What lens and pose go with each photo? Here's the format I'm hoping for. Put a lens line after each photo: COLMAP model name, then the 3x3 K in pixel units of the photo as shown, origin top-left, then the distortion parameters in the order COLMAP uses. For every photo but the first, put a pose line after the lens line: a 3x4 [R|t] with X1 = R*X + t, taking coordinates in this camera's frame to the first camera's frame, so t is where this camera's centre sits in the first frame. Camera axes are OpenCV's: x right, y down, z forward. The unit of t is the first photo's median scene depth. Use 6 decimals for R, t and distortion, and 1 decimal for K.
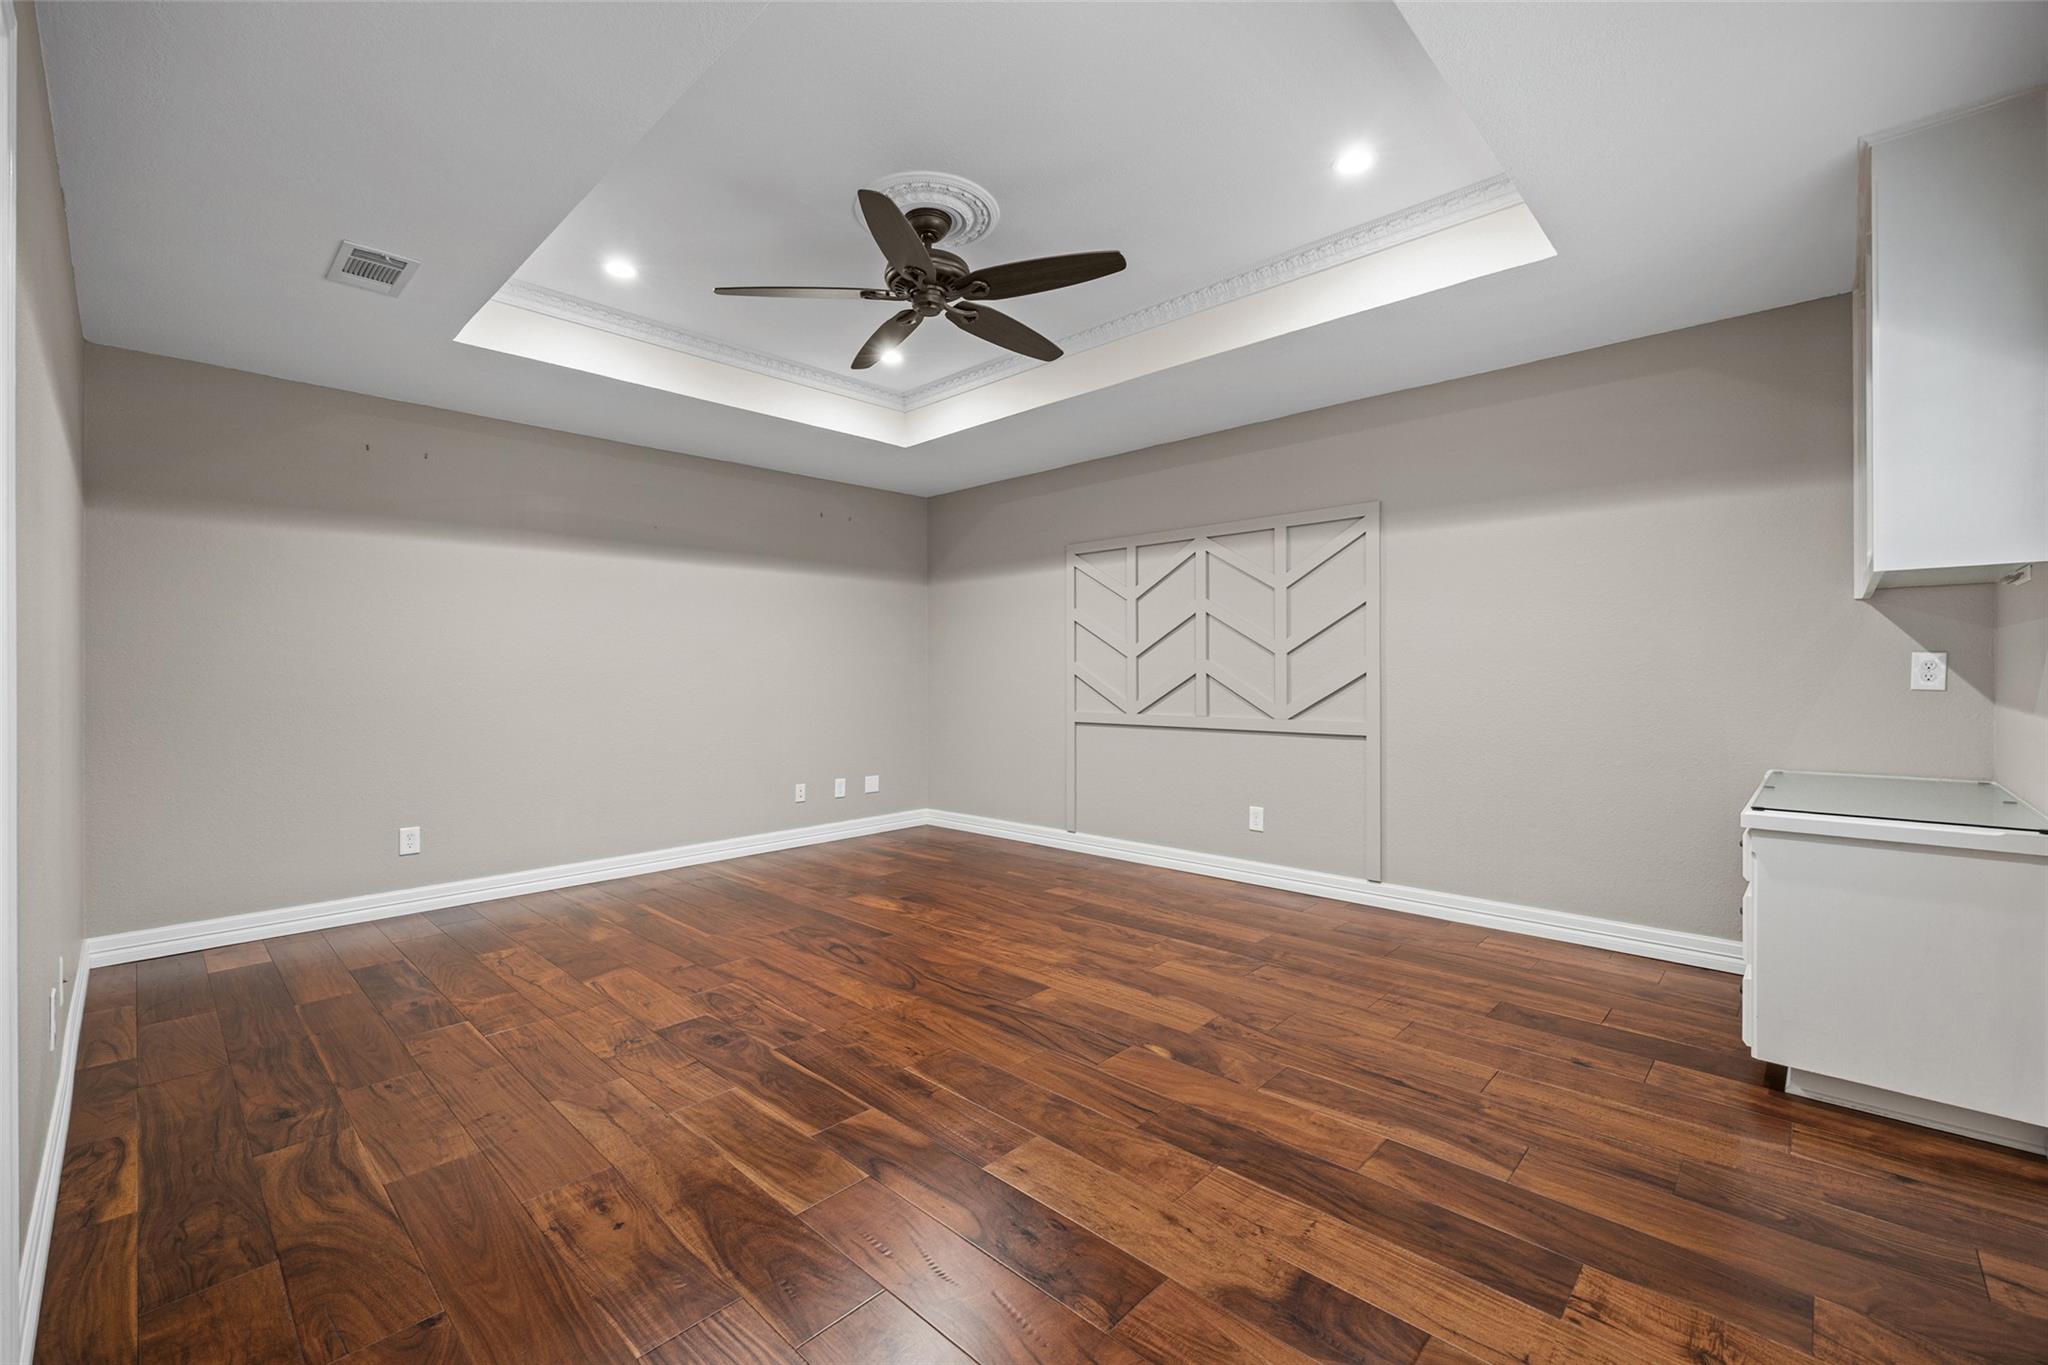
lens RADIAL K [[857.6, 0, 1025.0], [0, 857.6, 678.6], [0, 0, 1]] dist [-0.002880, -0.000214]
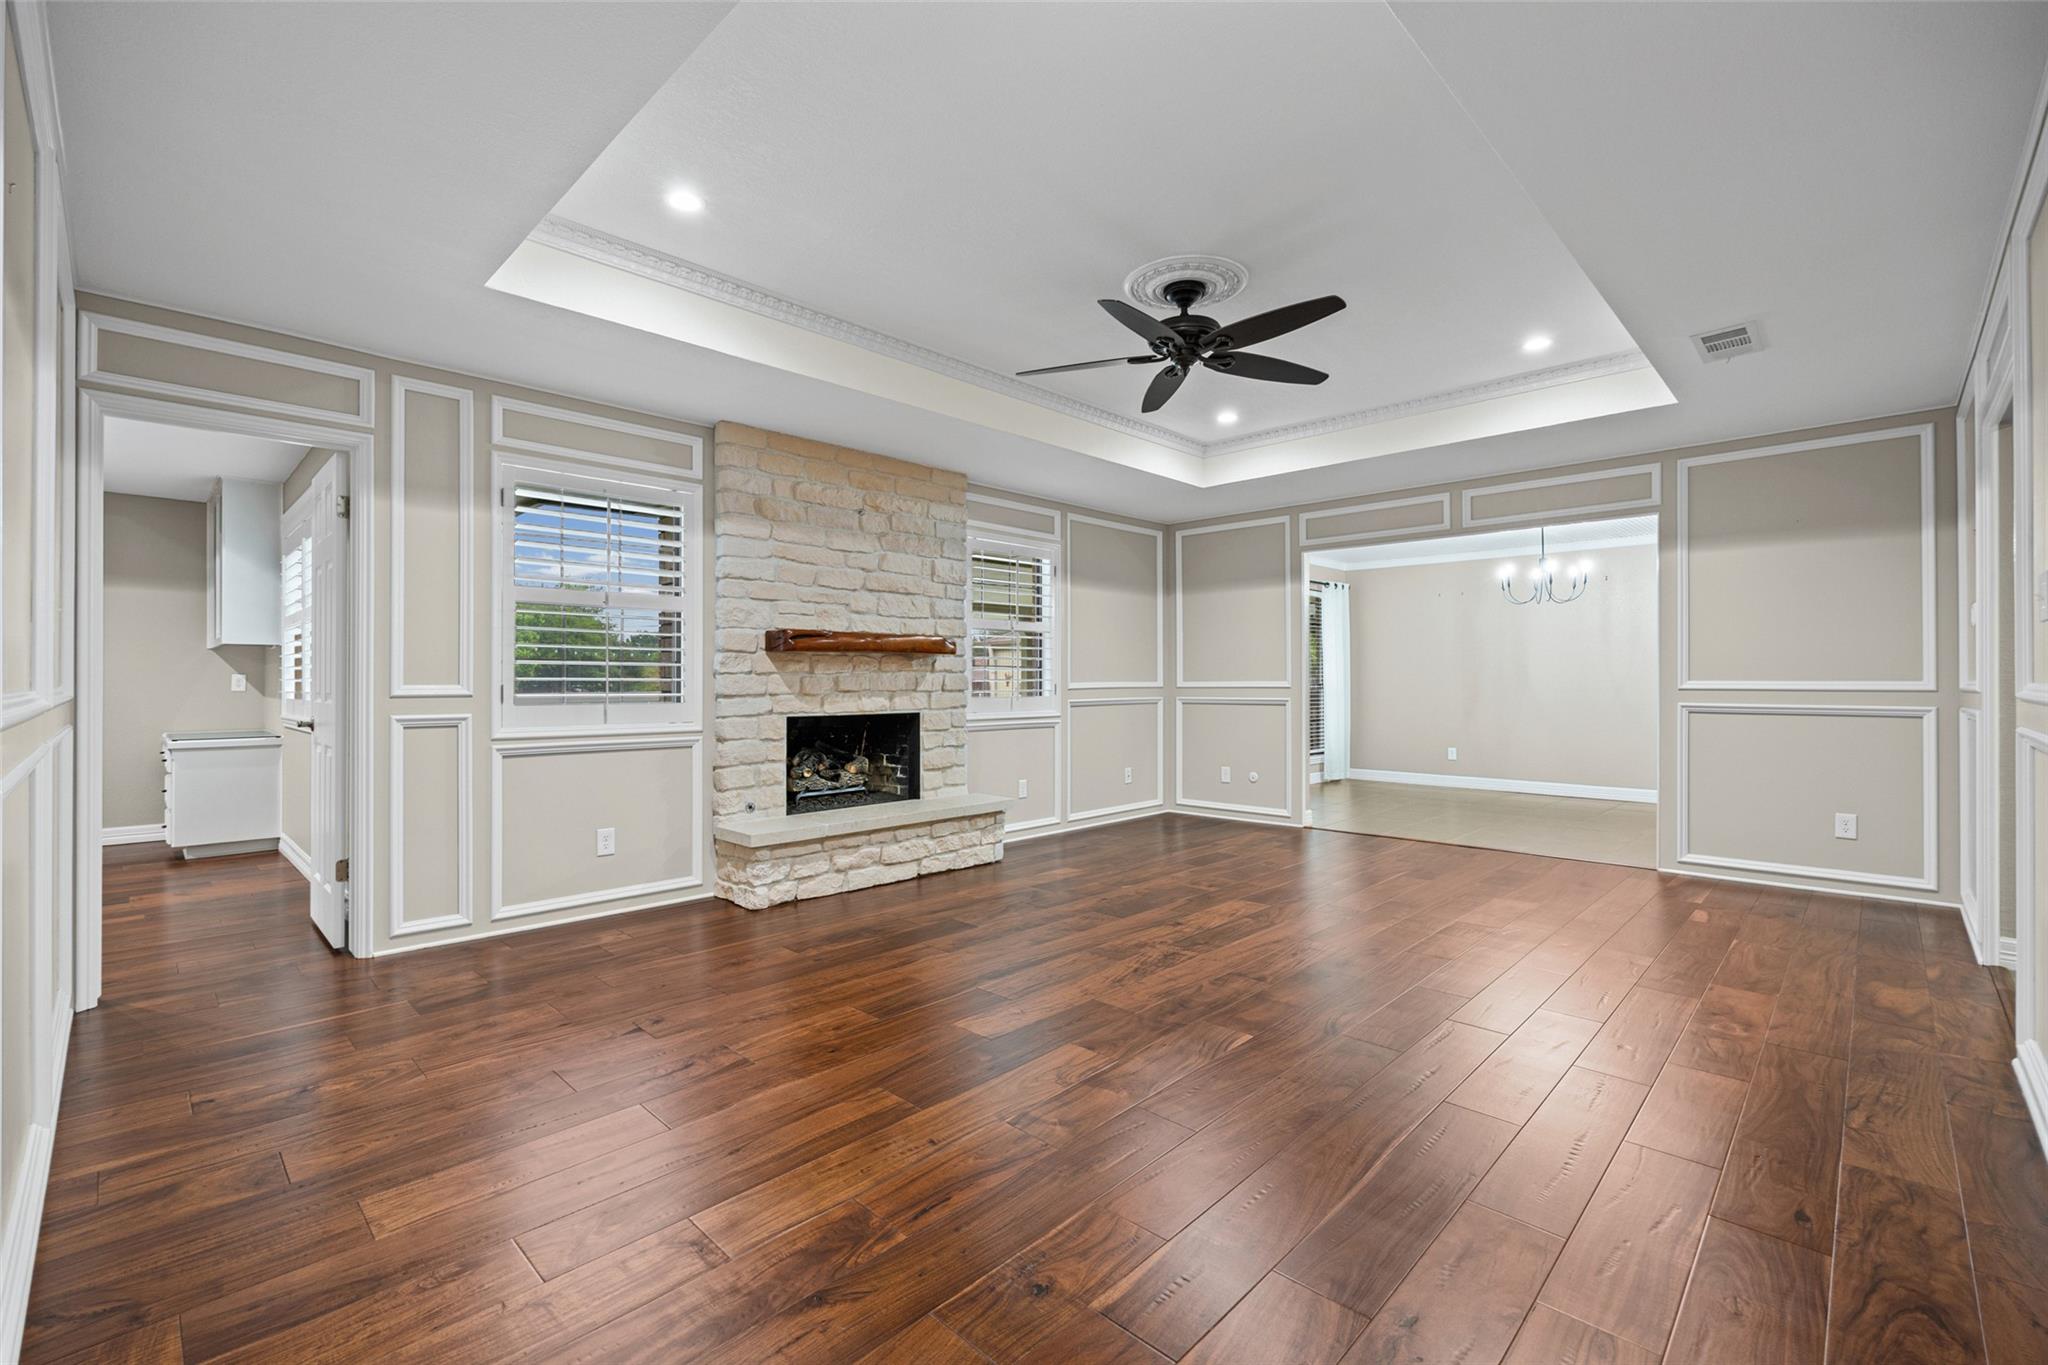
lens RADIAL K [[871.8, 0, 1016.4], [0, 871.8, 680.7], [0, 0, 1]] dist [-0.000095, 0.000029]
pose [[0.012989, 0.003574, 0.999909, -1.238224], [0.003462, 0.999987, -0.003619, 0.001266], [-0.999910, 0.003508, 0.012977, -1.101778]]
